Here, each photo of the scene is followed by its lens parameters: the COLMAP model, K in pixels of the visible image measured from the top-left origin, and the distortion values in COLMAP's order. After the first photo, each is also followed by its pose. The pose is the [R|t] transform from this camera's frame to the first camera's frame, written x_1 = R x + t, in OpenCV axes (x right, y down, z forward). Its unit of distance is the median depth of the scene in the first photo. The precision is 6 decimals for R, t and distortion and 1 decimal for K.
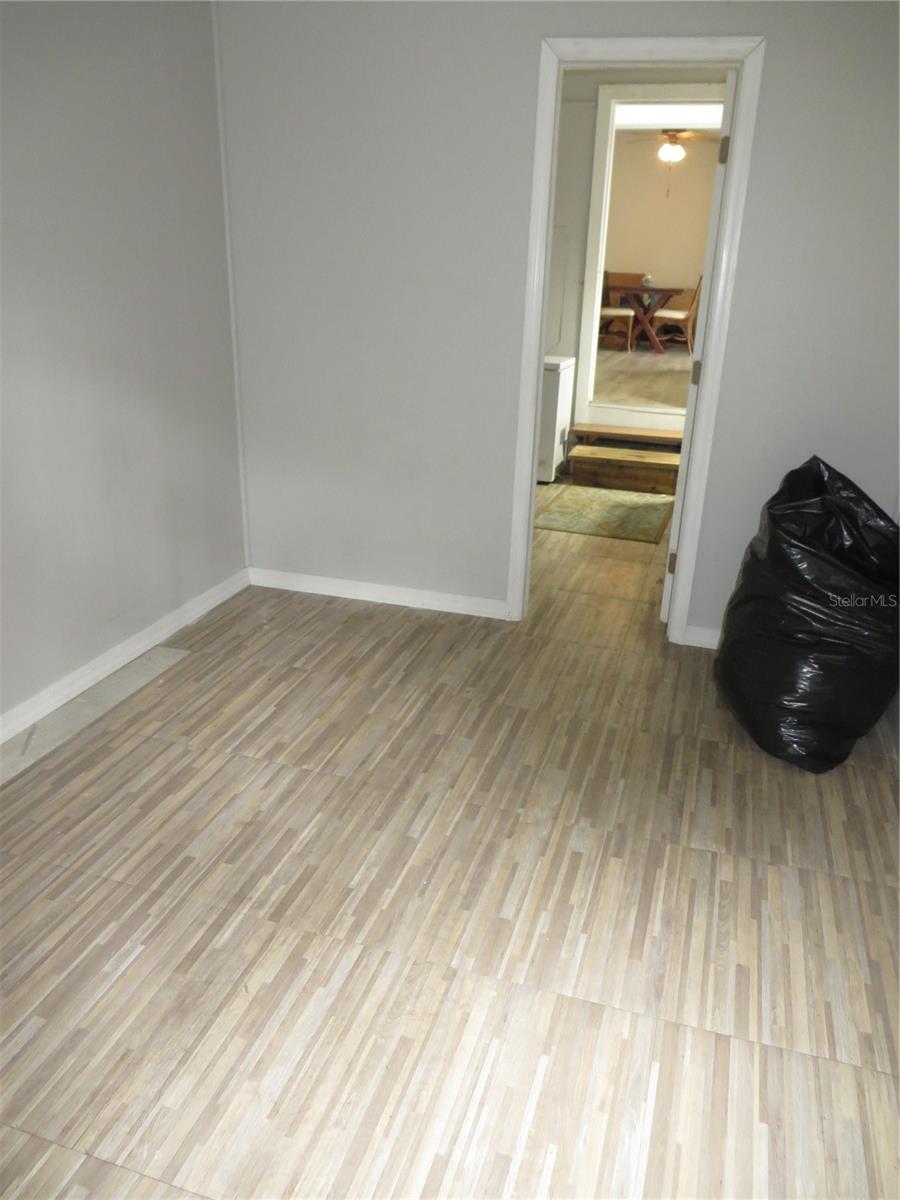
lens RADIAL K [[911.4, 0, 448.4], [0, 911.4, 600.6], [0, 0, 1]] dist [-0.008568, -0.006903]
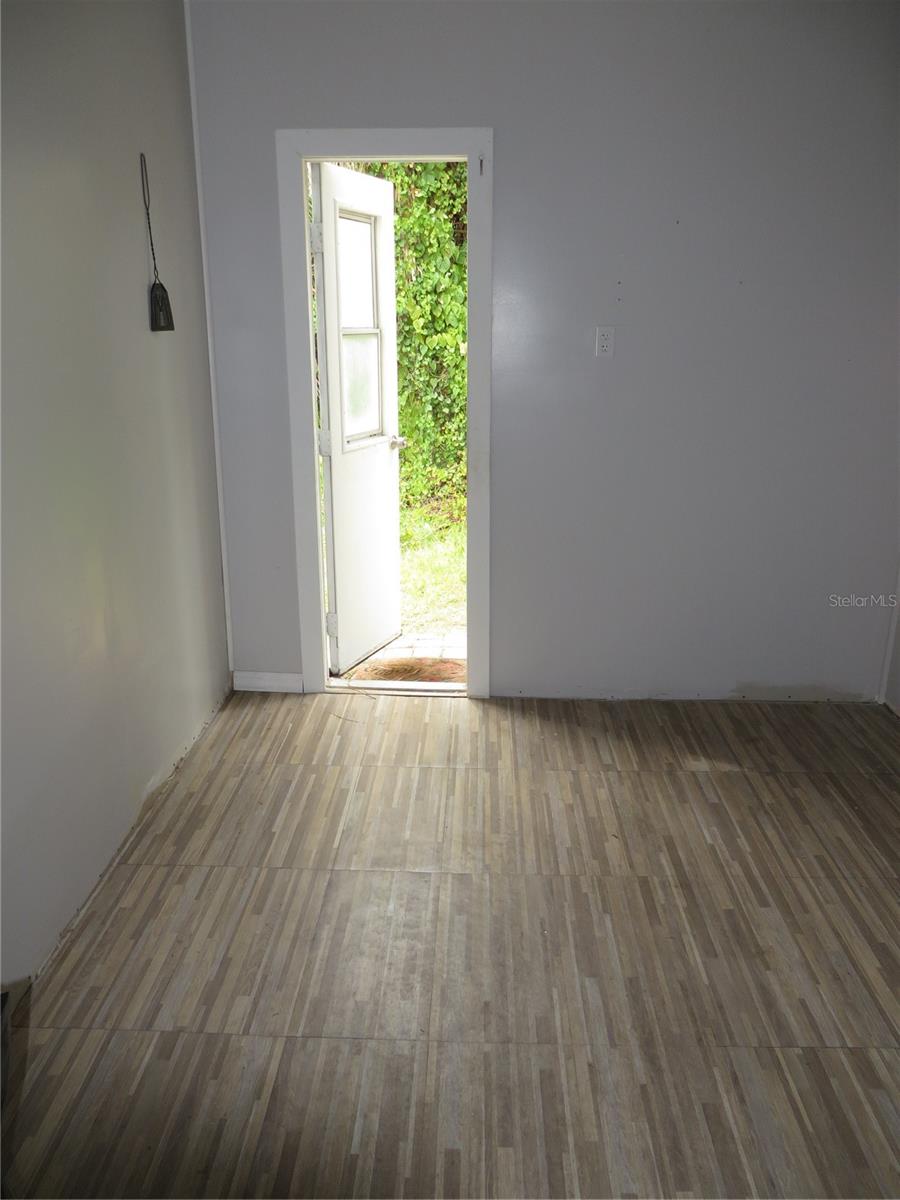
lens RADIAL K [[911.4, 0, 449.3], [0, 911.4, 599.8], [0, 0, 1]] dist [-0.008568, -0.006903]
pose [[-0.963807, 0.050492, -0.261777, 0.346179], [-0.119513, 0.795888, 0.593531, -0.617189], [0.238313, 0.603335, -0.761047, 1.603470]]
